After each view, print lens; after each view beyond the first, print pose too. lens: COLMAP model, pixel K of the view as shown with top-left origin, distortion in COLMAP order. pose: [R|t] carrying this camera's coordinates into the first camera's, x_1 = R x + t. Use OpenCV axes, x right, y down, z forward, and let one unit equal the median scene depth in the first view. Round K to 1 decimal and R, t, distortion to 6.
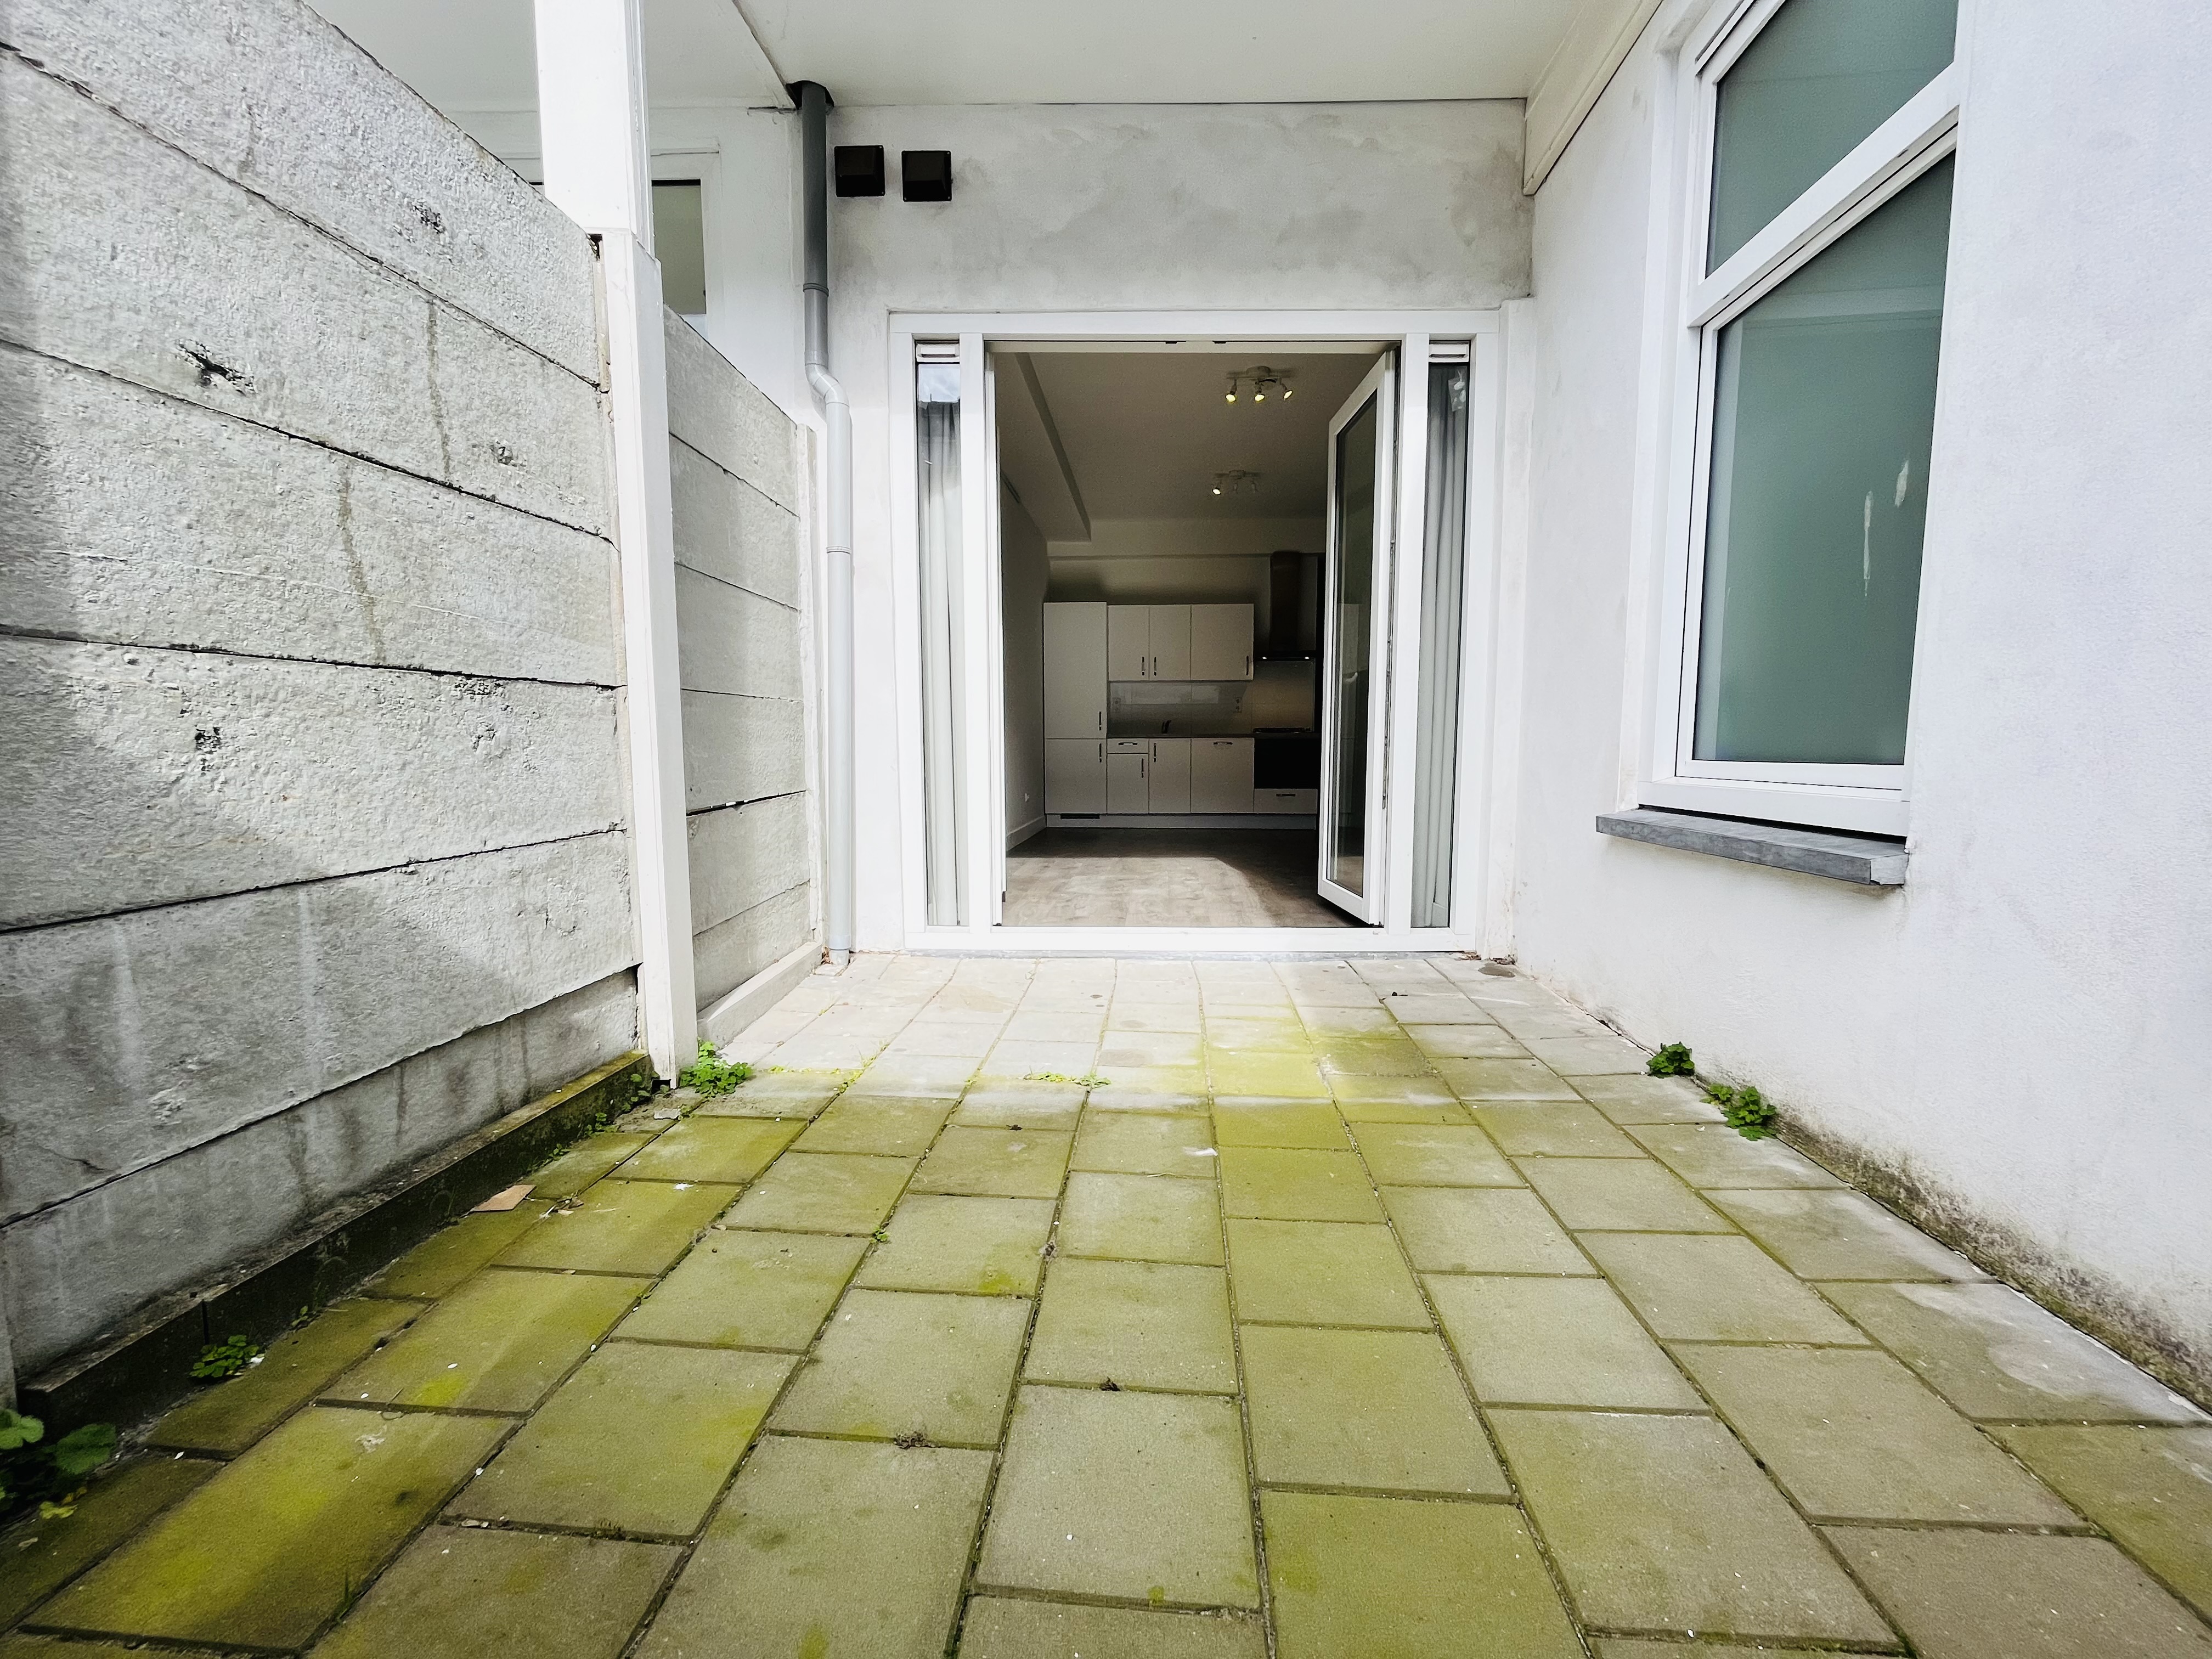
lens RADIAL K [[895.2, 0, 1102.7], [0, 895.2, 833.7], [0, 0, 1]] dist [-0.003273, -0.000473]
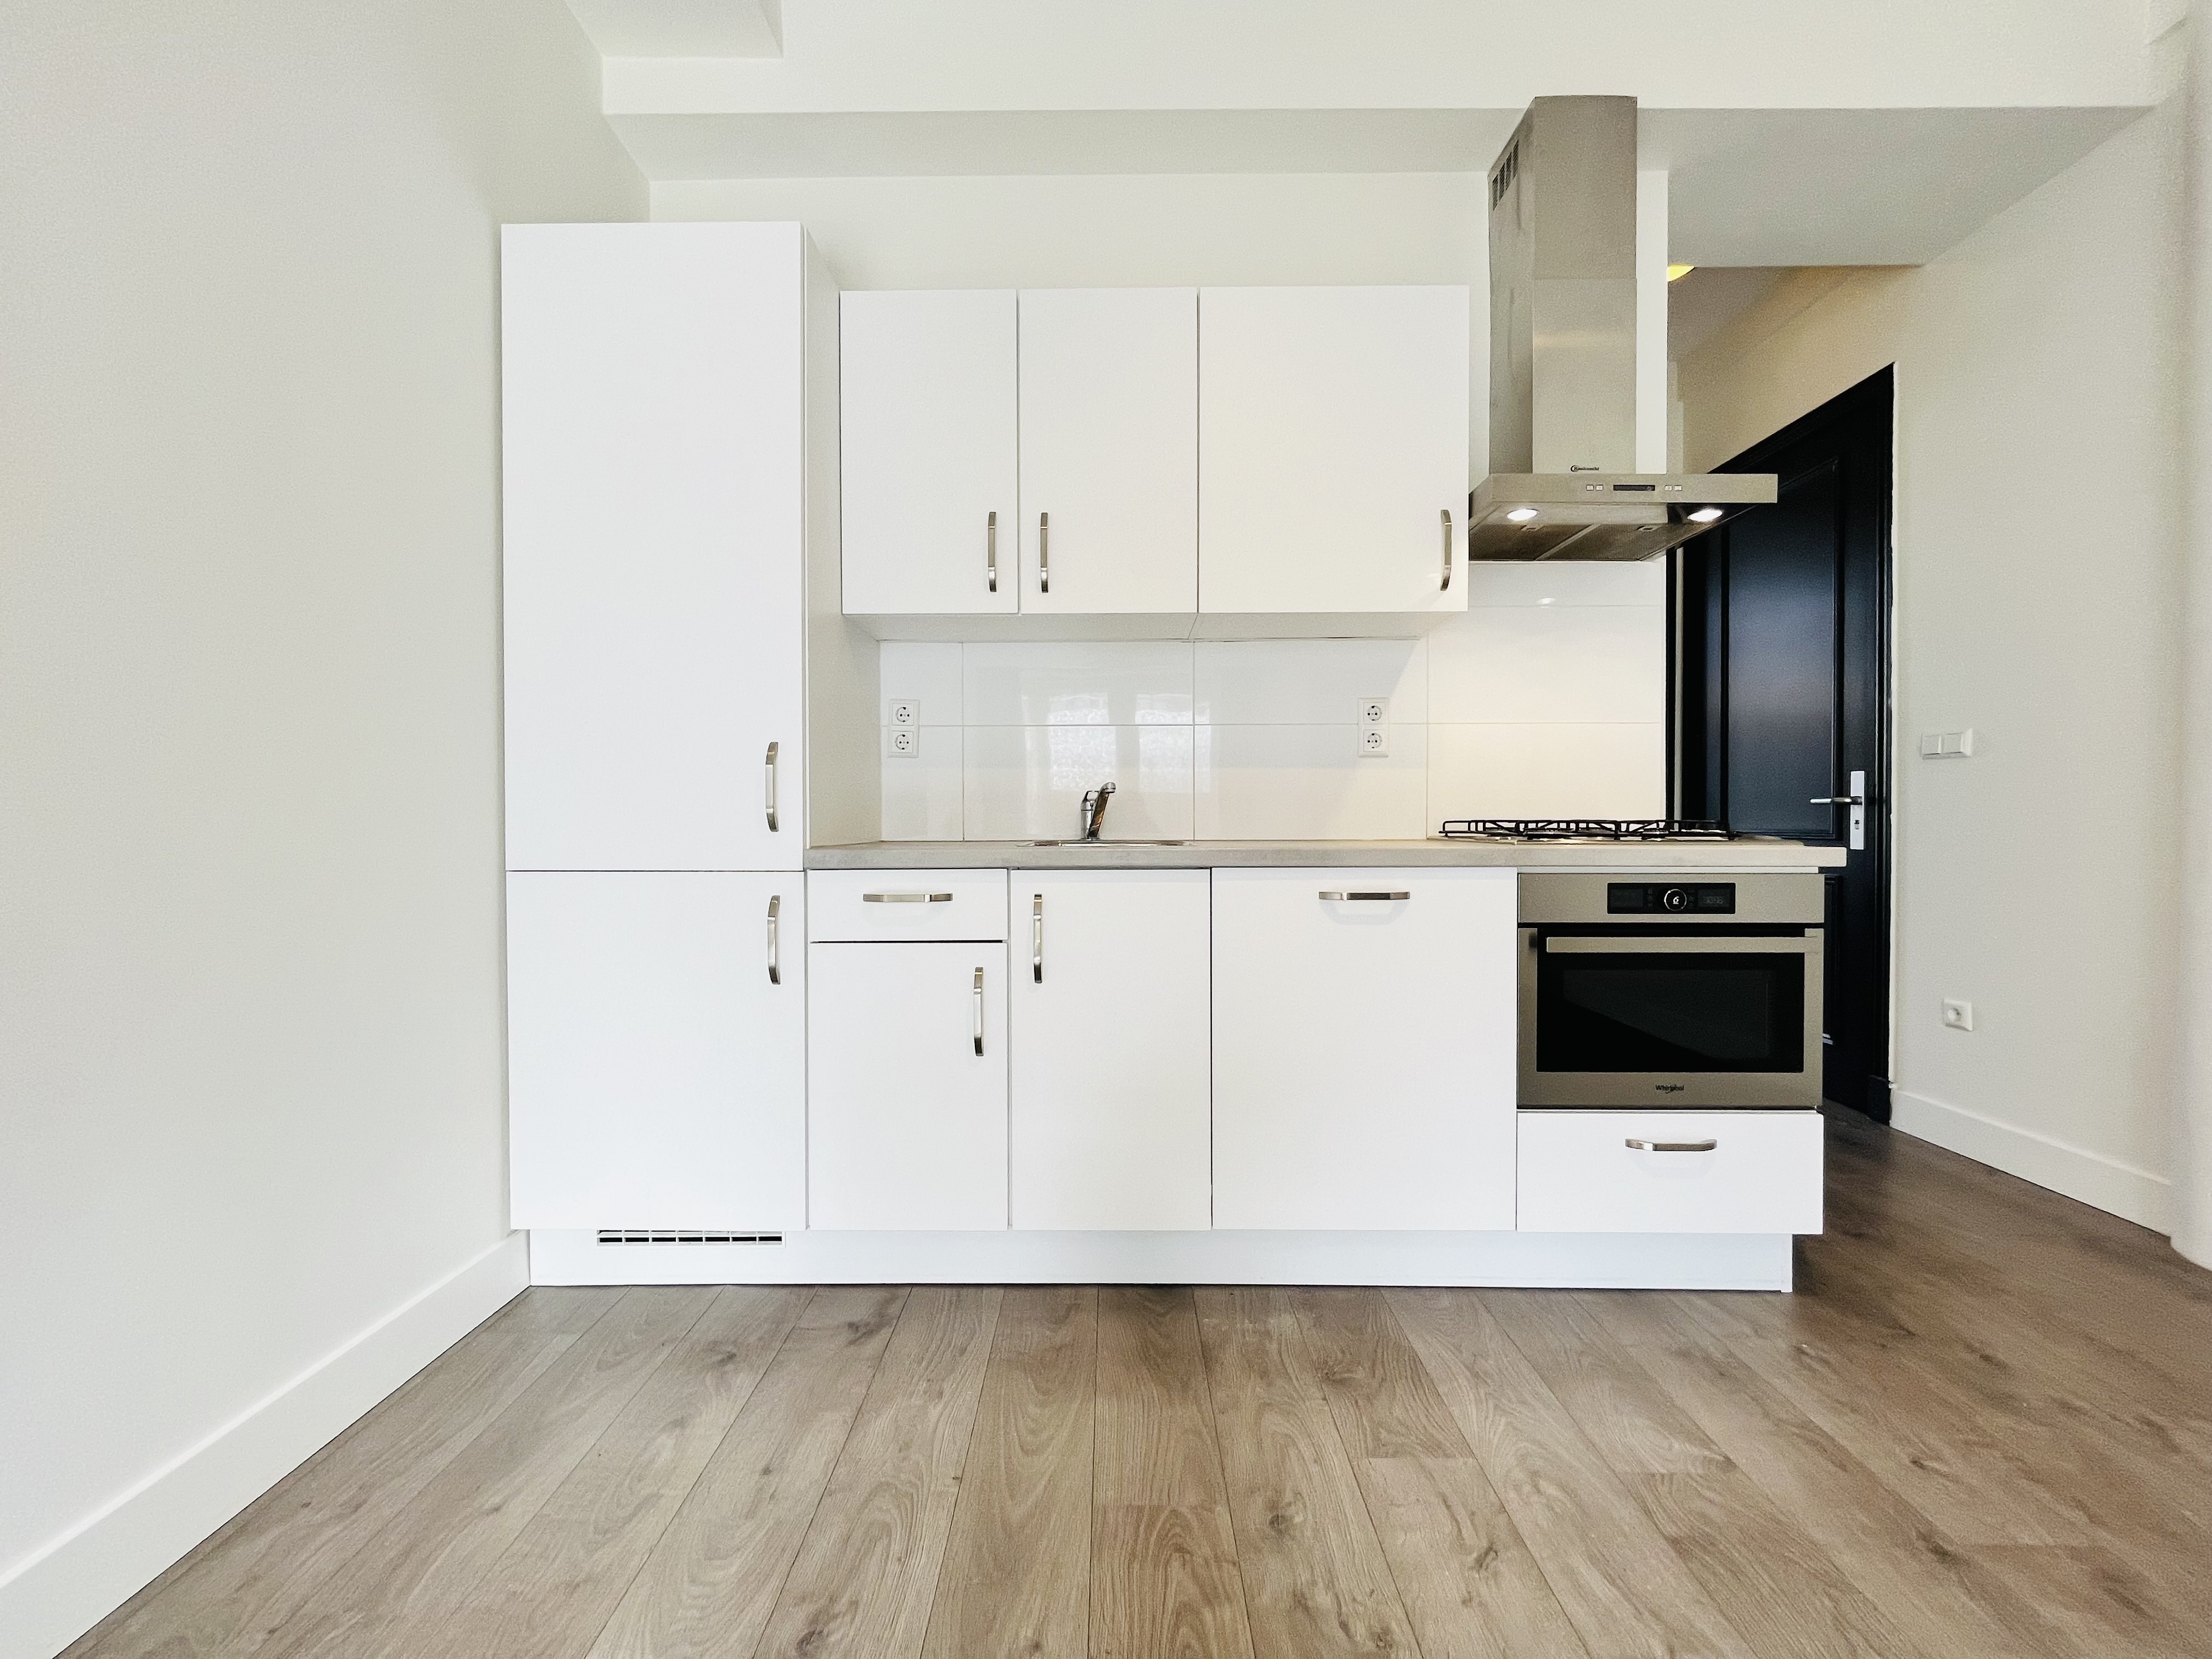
lens RADIAL K [[890.1, 0, 1098.9], [0, 890.1, 835.1], [0, 0, 1]] dist [-0.001457, 0.000005]
pose [[0.998178, -0.000791, 0.060338, 0.059855], [0.005795, 0.996549, -0.082802, -0.096811], [-0.060064, 0.083001, 0.994738, 0.785730]]
